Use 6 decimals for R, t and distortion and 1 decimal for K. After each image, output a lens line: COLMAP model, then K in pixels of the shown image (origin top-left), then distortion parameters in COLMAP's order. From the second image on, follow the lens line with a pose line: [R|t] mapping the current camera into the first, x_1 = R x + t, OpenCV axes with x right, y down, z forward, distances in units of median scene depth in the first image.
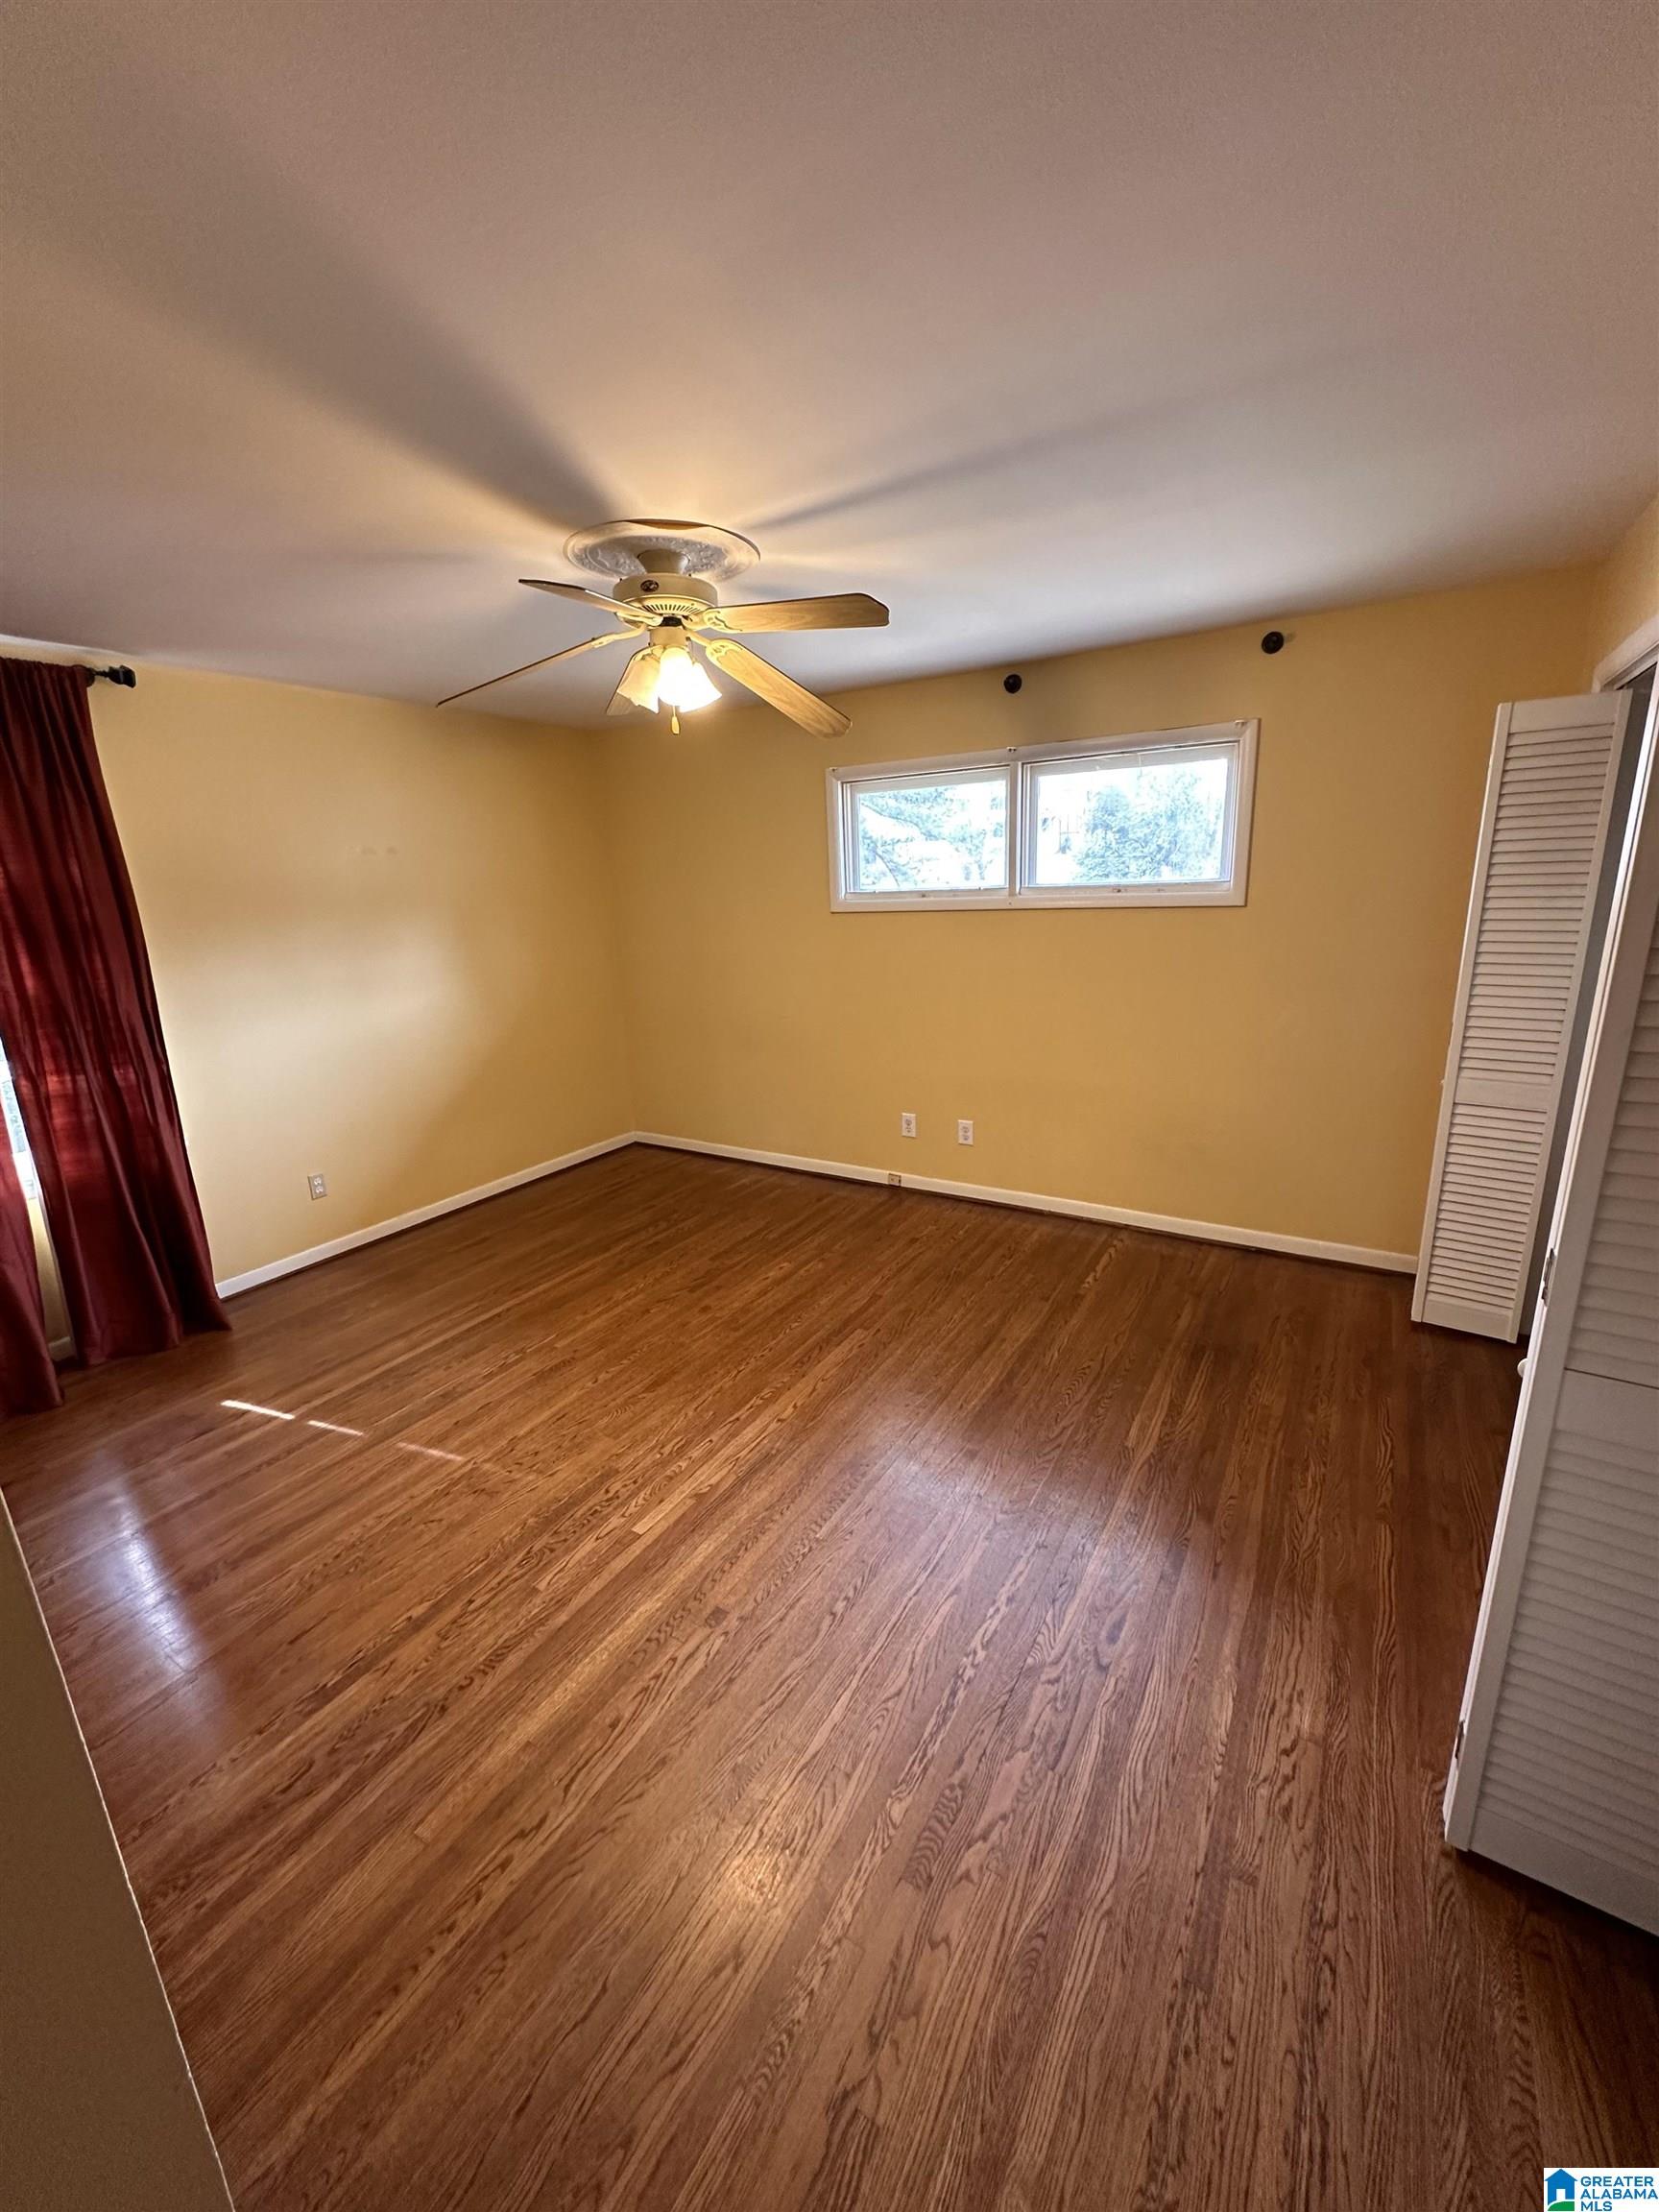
lens RADIAL K [[878.7, 0, 821.9], [0, 878.7, 1105.7], [0, 0, 1]] dist [0.001829, 0.000126]
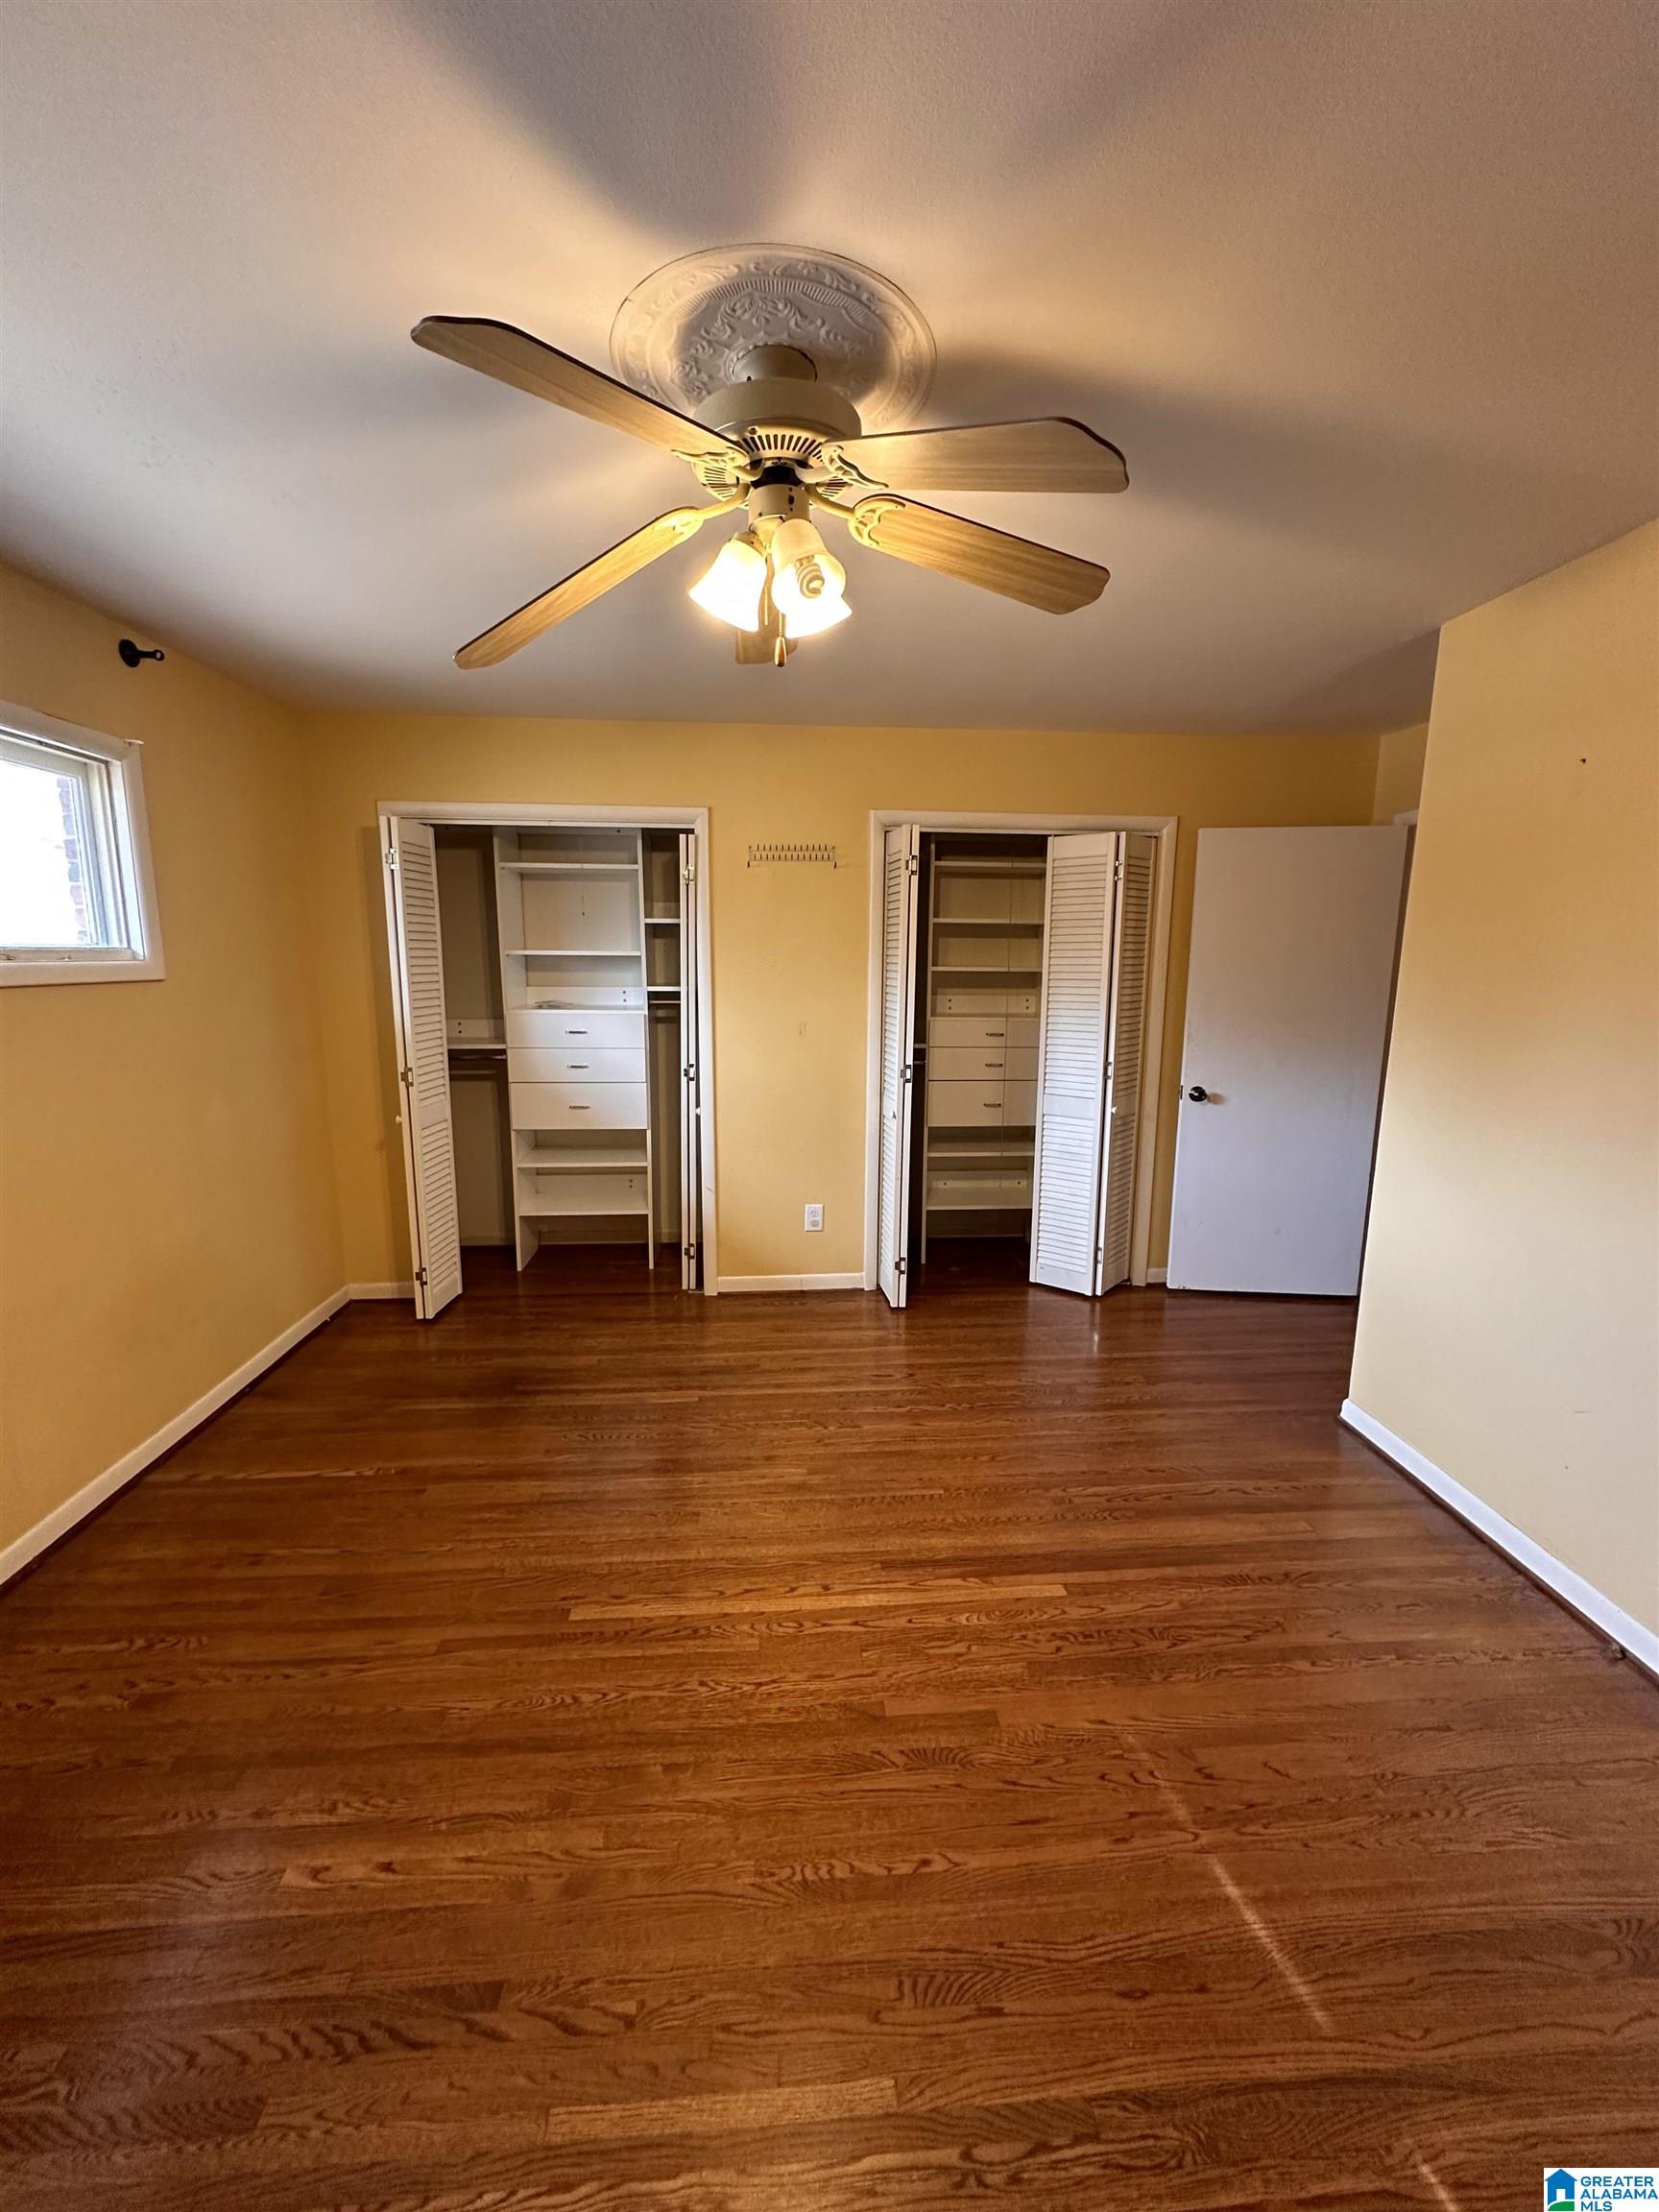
lens RADIAL K [[878.7, 0, 817.6], [0, 878.7, 1106.9], [0, 0, 1]] dist [0.001829, 0.000126]
pose [[-0.579529, -0.105988, 0.808030, -0.758193], [0.220649, 0.934067, 0.280772, -0.326336], [-0.784513, 0.341007, -0.517932, 1.498762]]
